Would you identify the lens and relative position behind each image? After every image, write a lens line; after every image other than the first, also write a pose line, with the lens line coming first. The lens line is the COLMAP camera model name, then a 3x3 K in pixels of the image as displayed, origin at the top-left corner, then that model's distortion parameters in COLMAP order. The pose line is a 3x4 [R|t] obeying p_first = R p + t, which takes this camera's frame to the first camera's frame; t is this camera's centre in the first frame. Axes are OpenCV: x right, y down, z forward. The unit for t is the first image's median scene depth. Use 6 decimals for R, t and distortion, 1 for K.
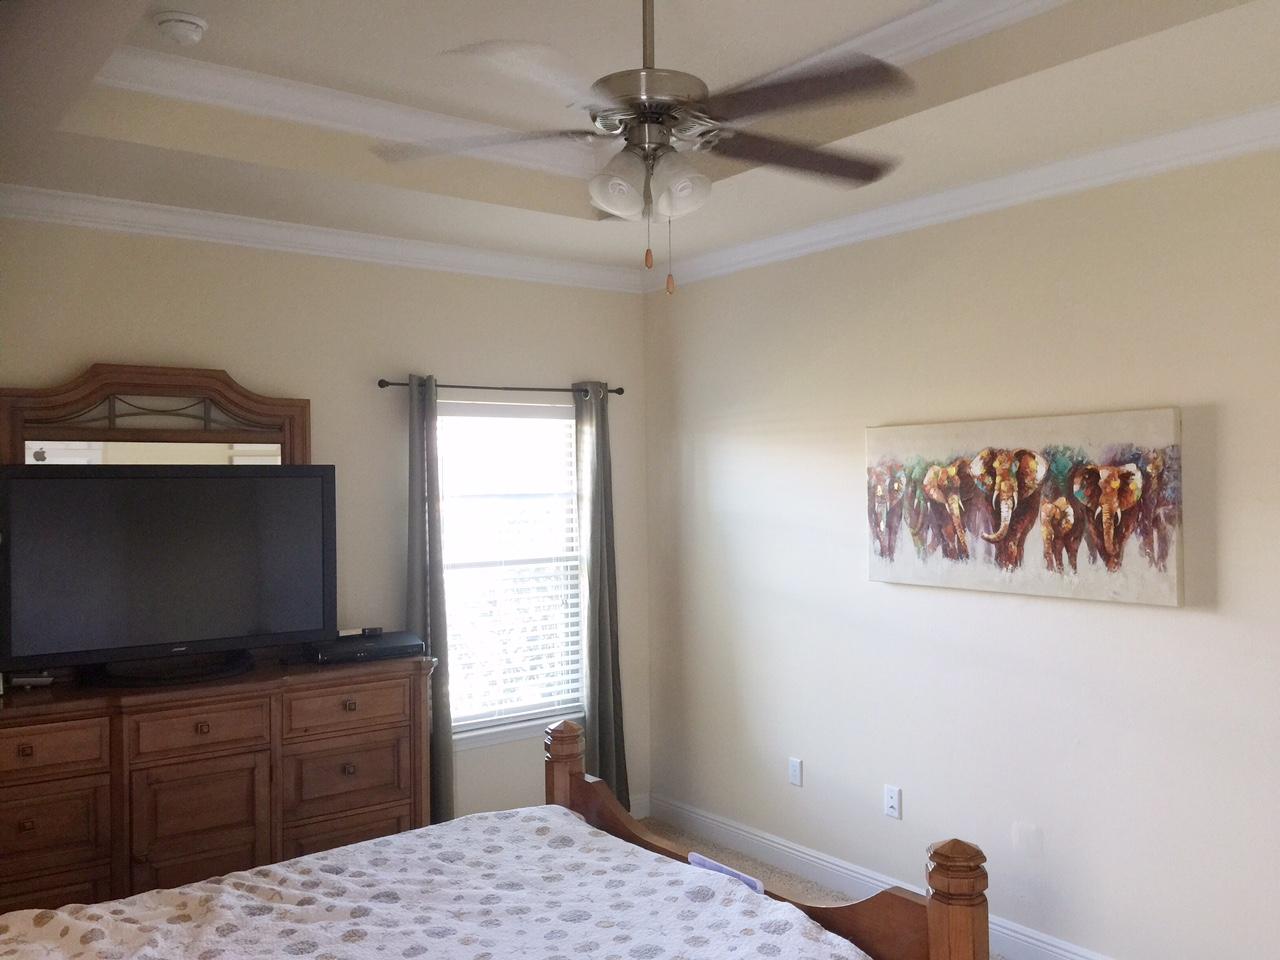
lens RADIAL K [[1090.8, 0, 641.4], [0, 1090.8, 475.6], [0, 0, 1]] dist [0.078662, -0.102793]
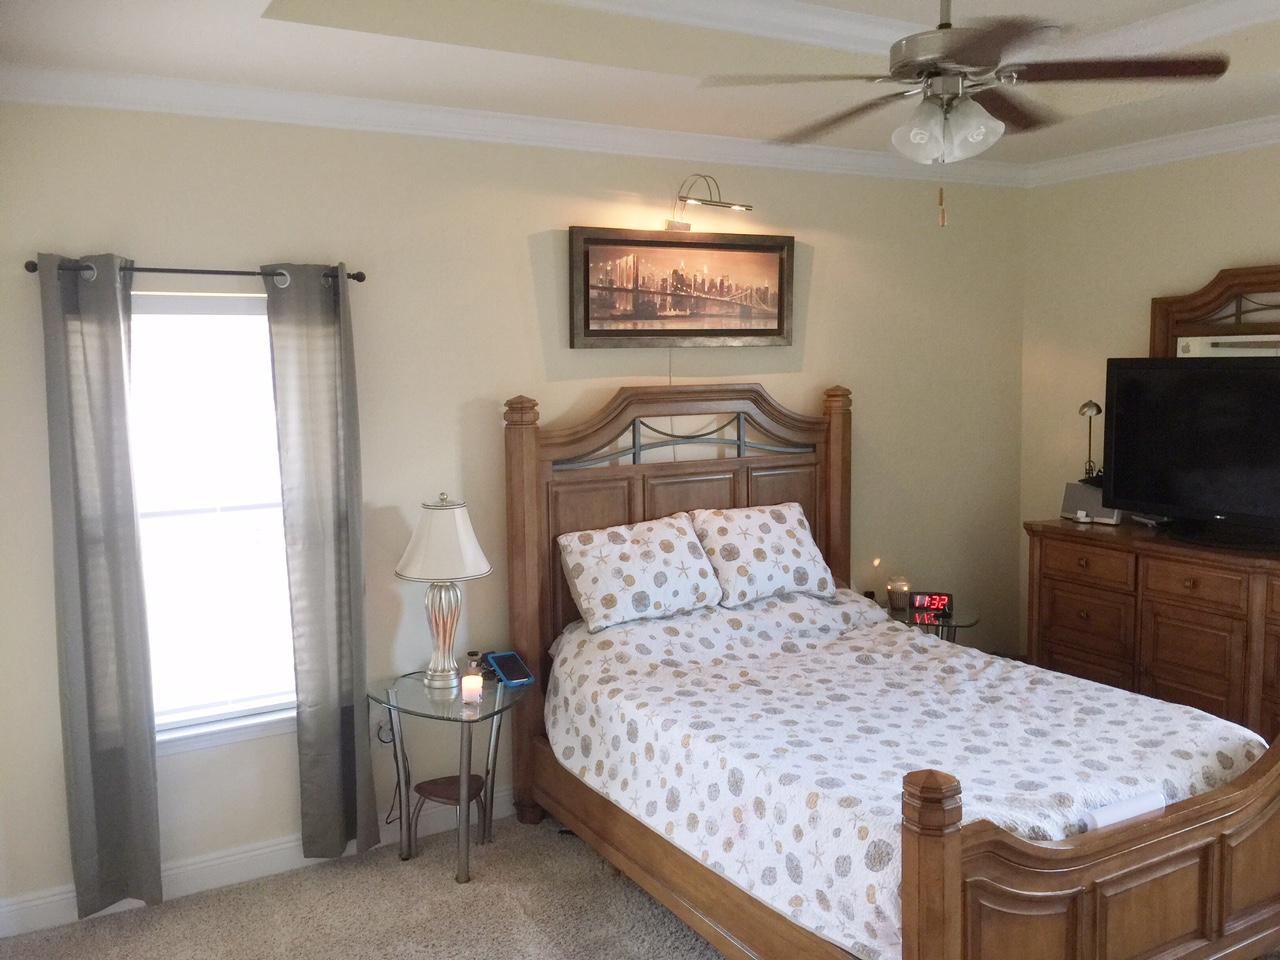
lens RADIAL K [[1090.8, 0, 641.4], [0, 1090.8, 475.6], [0, 0, 1]] dist [0.078662, -0.102793]
pose [[-0.122601, 0.121134, -0.985036, 0.980255], [0.025249, 0.992583, 0.118919, -0.049414], [0.992135, -0.010292, -0.124750, 0.665116]]
